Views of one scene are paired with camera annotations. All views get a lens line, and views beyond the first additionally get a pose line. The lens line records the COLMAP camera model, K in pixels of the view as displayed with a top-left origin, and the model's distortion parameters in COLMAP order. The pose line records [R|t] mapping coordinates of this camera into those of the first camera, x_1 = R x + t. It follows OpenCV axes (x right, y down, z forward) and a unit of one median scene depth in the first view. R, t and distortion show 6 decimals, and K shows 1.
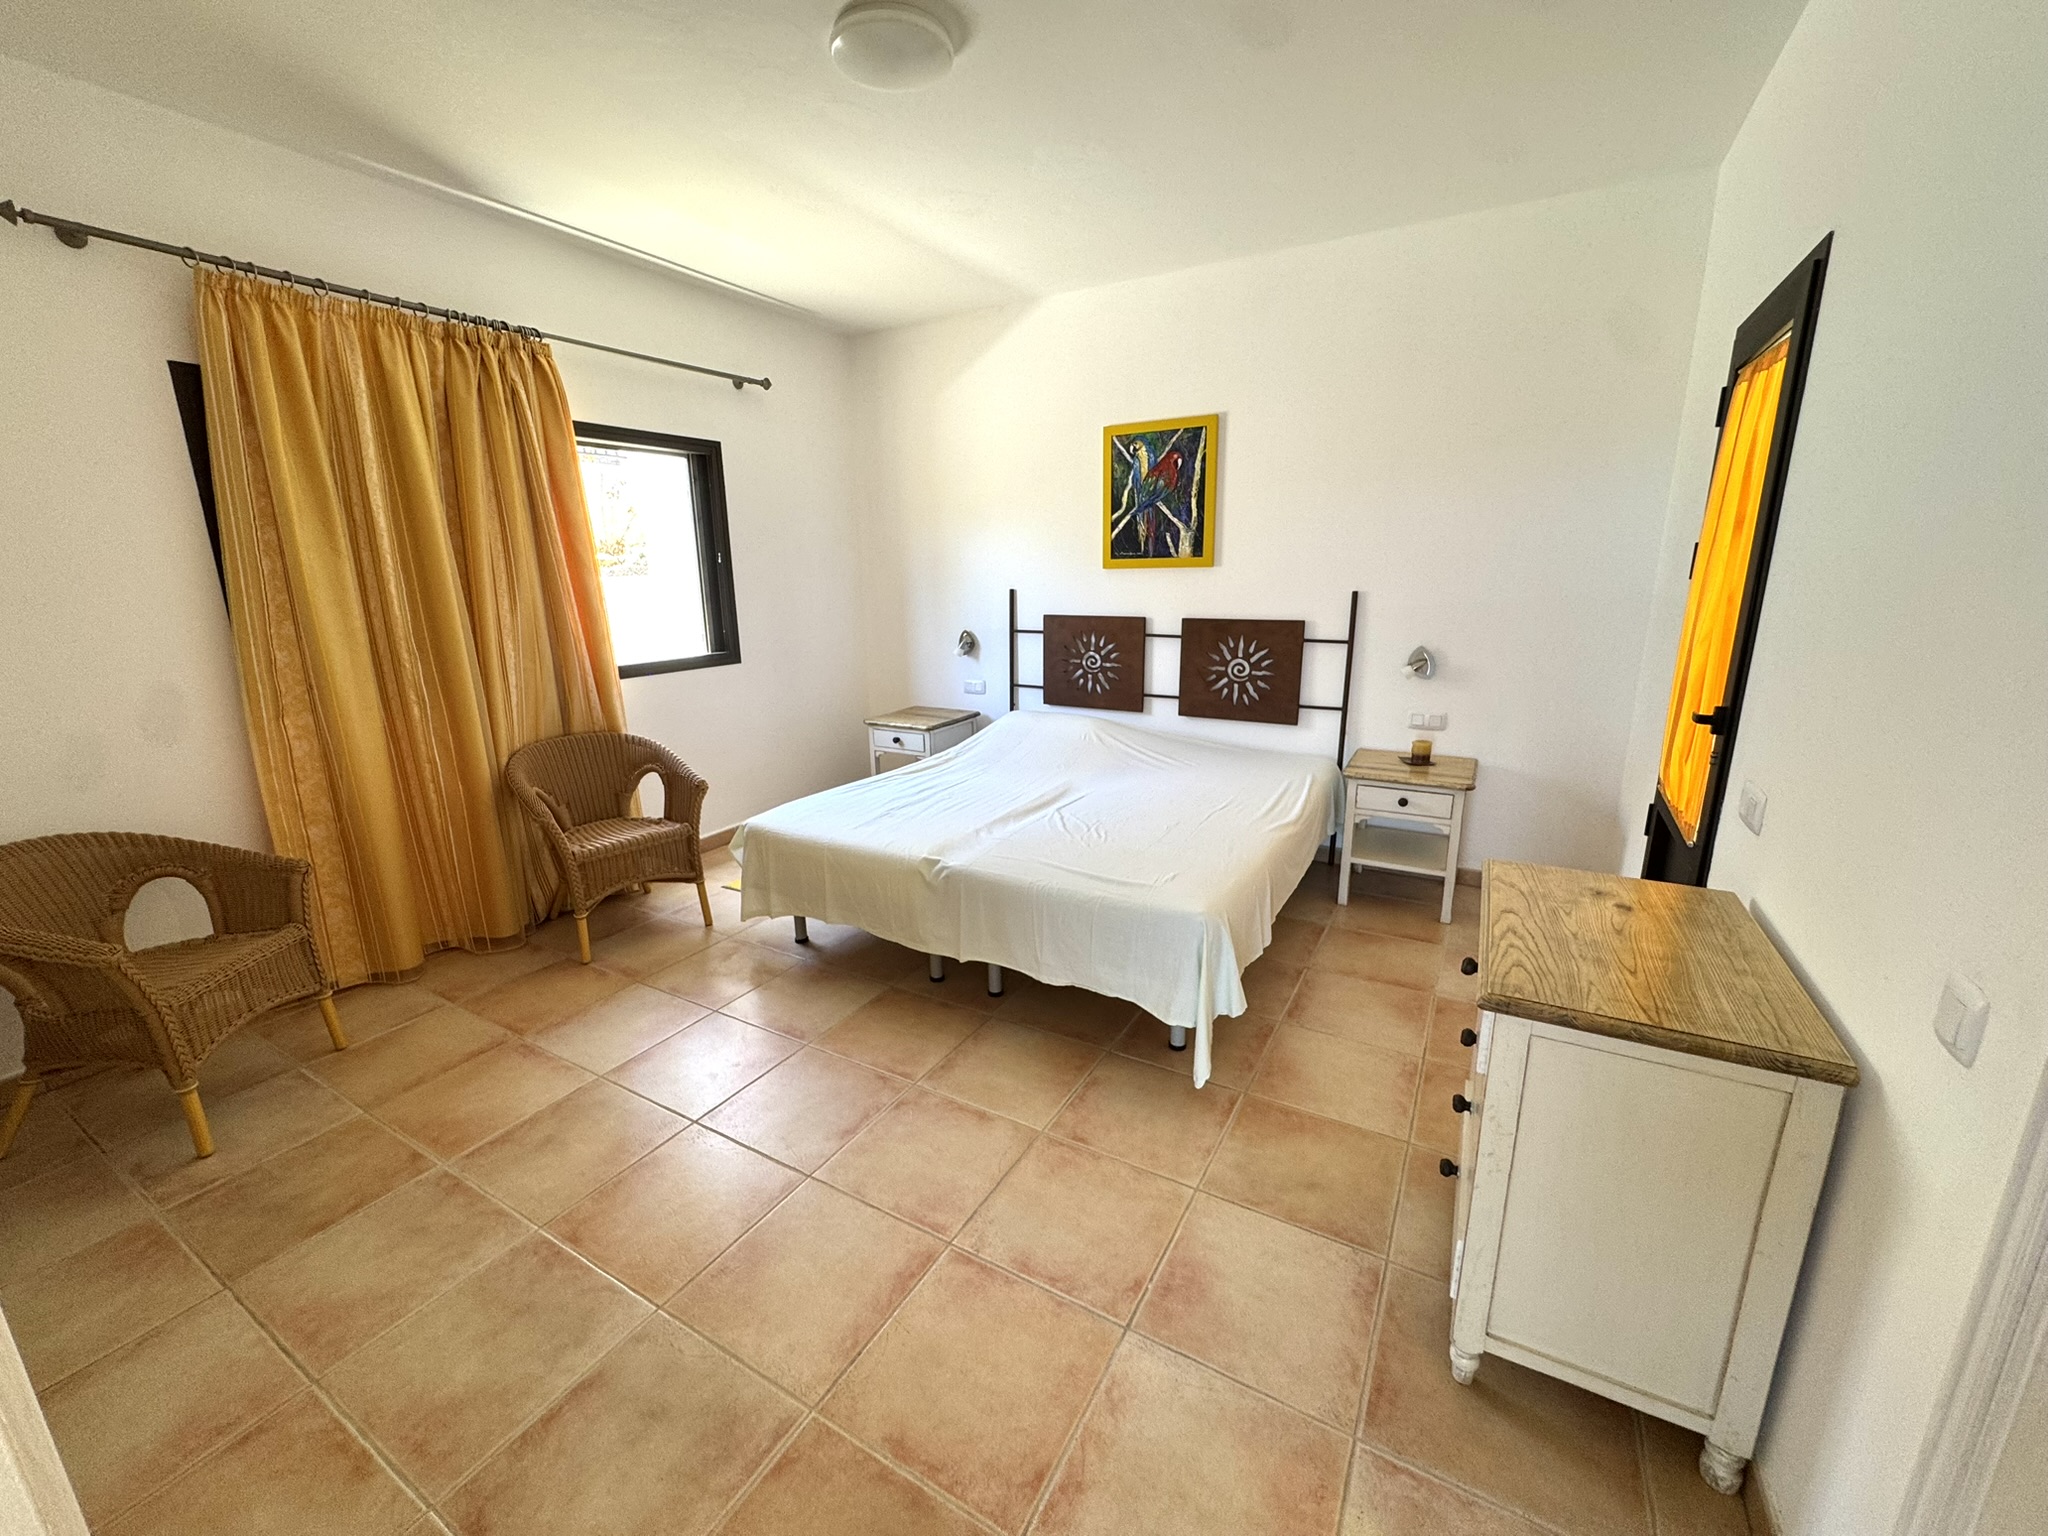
lens RADIAL K [[819.9, 0, 1023.3], [0, 819.9, 773.2], [0, 0, 1]] dist [-0.004346, 0.000787]
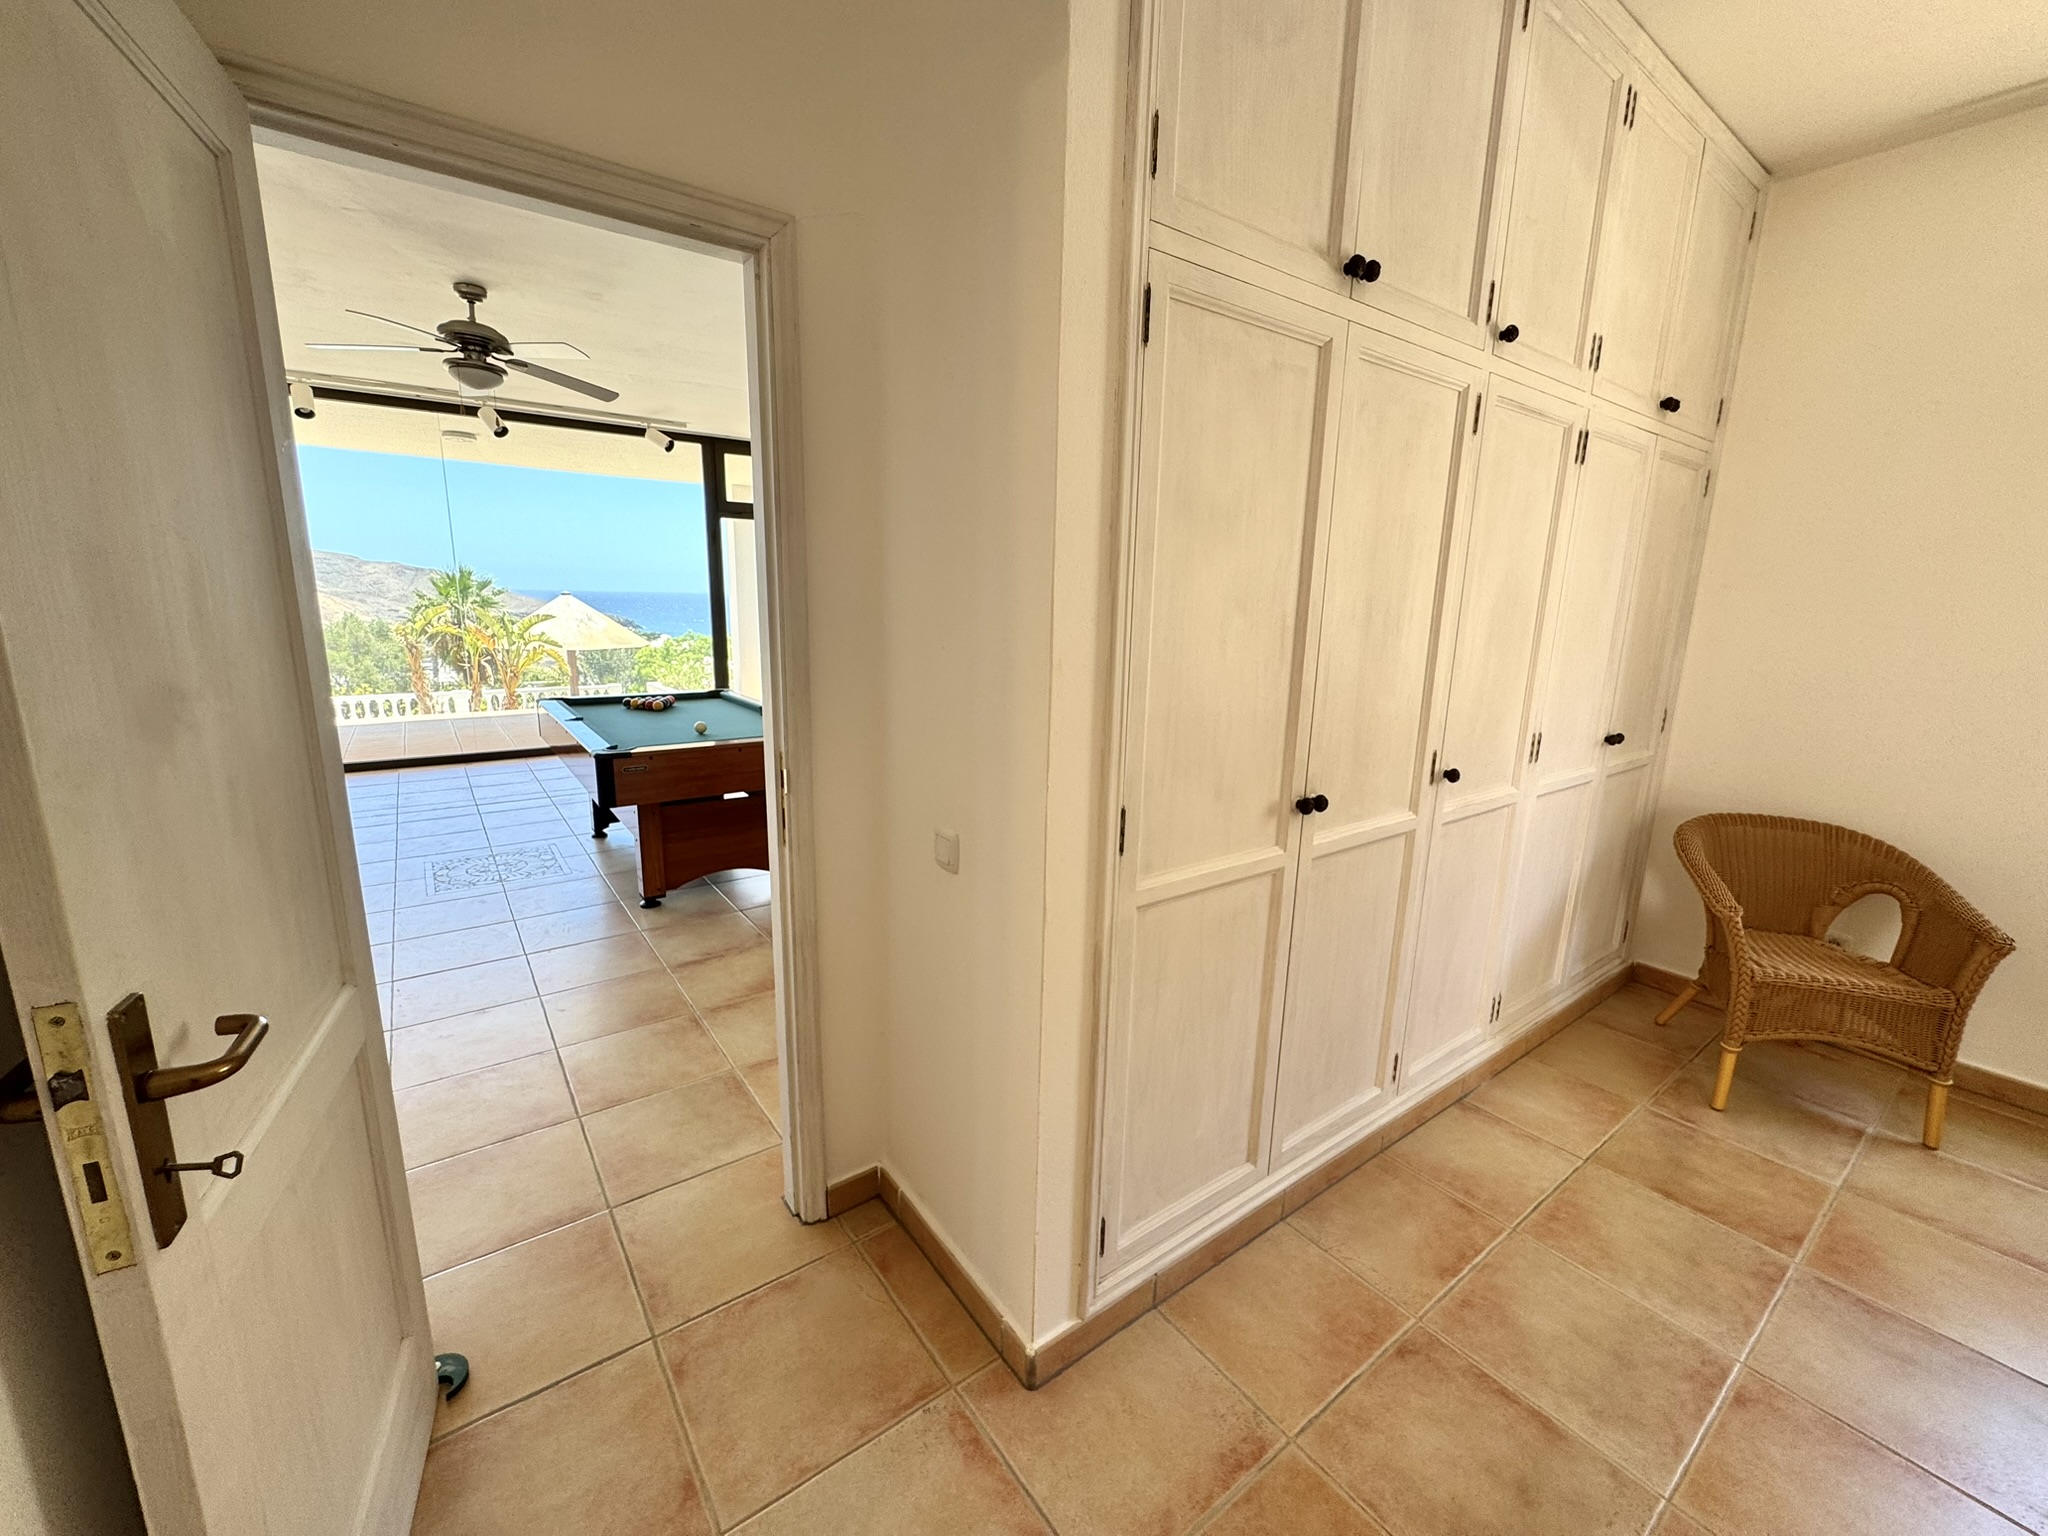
lens RADIAL K [[819.9, 0, 1023.0], [0, 819.9, 766.8], [0, 0, 1]] dist [-0.004346, 0.000787]
pose [[-0.408855, 0.186112, -0.893420, 0.378537], [-0.232321, 0.925504, 0.299113, -0.104011], [0.882533, 0.329854, -0.335159, 0.440516]]
